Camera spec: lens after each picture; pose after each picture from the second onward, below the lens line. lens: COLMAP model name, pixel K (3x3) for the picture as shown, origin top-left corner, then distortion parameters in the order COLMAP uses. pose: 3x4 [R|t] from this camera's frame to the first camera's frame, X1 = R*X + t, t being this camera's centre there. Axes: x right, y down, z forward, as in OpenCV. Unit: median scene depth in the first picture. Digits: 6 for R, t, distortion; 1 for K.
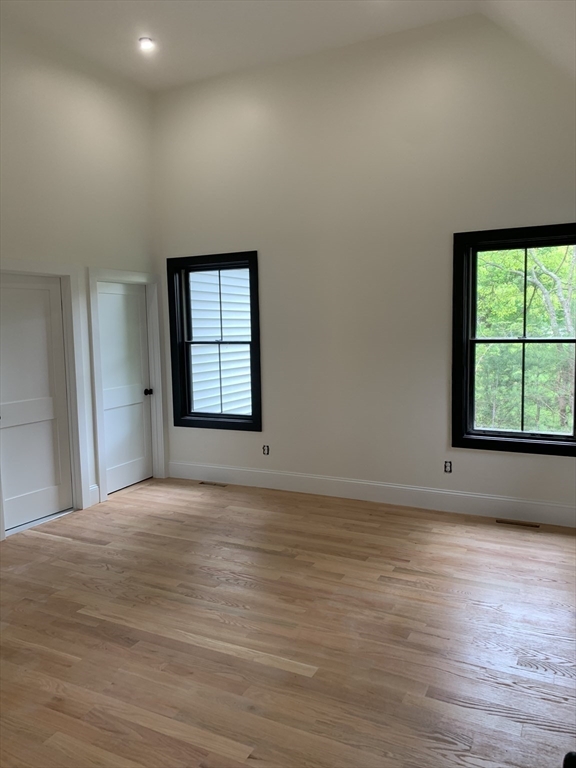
lens RADIAL K [[586.1, 0, 284.1], [0, 586.1, 384.8], [0, 0, 1]] dist [0.043157, -0.037209]
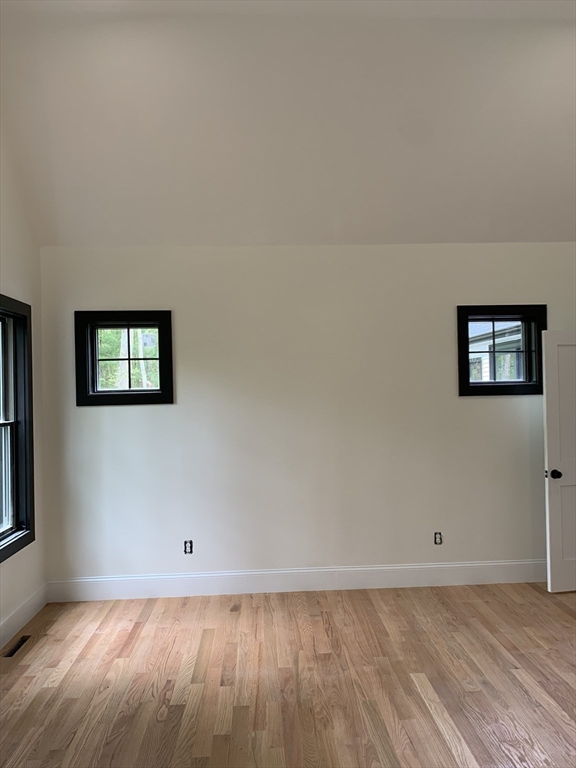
lens RADIAL K [[586.1, 0, 284.1], [0, 586.1, 384.8], [0, 0, 1]] dist [0.043157, -0.037209]
pose [[-0.500154, 0.025654, 0.865556, -0.663182], [0.116312, 0.992493, 0.037793, -0.147839], [-0.858089, 0.119577, -0.499384, 1.307826]]
